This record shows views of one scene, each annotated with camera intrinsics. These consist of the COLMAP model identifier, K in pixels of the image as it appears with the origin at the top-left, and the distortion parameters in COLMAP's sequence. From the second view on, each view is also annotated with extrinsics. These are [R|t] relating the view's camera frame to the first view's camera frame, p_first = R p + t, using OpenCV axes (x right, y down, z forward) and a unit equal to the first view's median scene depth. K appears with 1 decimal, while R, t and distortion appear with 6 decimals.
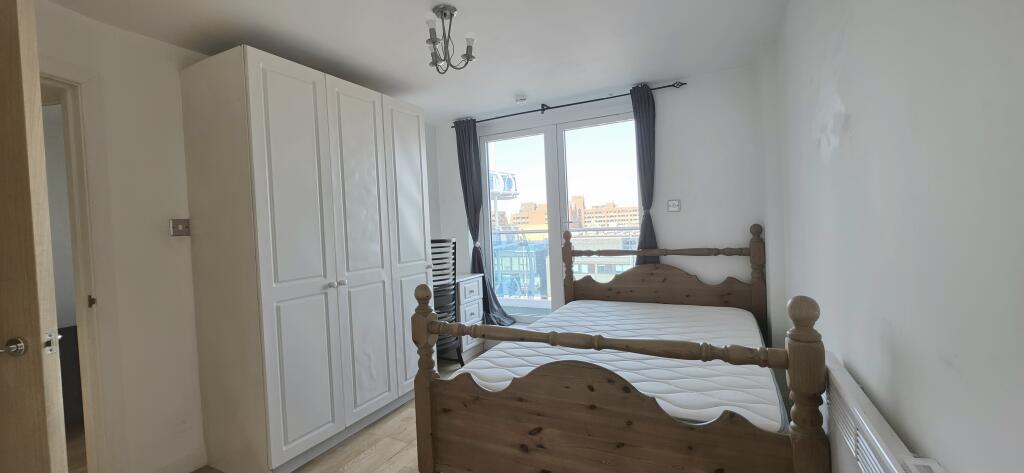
lens RADIAL K [[407.3, 0, 508.9], [0, 407.3, 234.0], [0, 0, 1]] dist [0.000254, 0.000040]
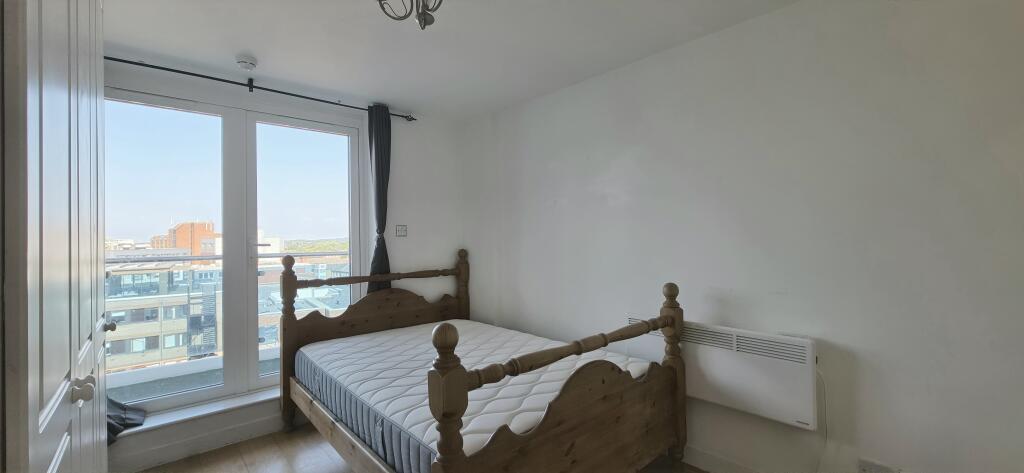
lens RADIAL K [[407.3, 0, 508.9], [0, 407.3, 234.0], [0, 0, 1]] dist [0.000254, 0.000040]
pose [[0.361374, 0.053027, 0.930912, -0.470396], [0.025042, 0.997469, -0.066540, 0.014942], [-0.932084, 0.047358, 0.359132, 0.385357]]
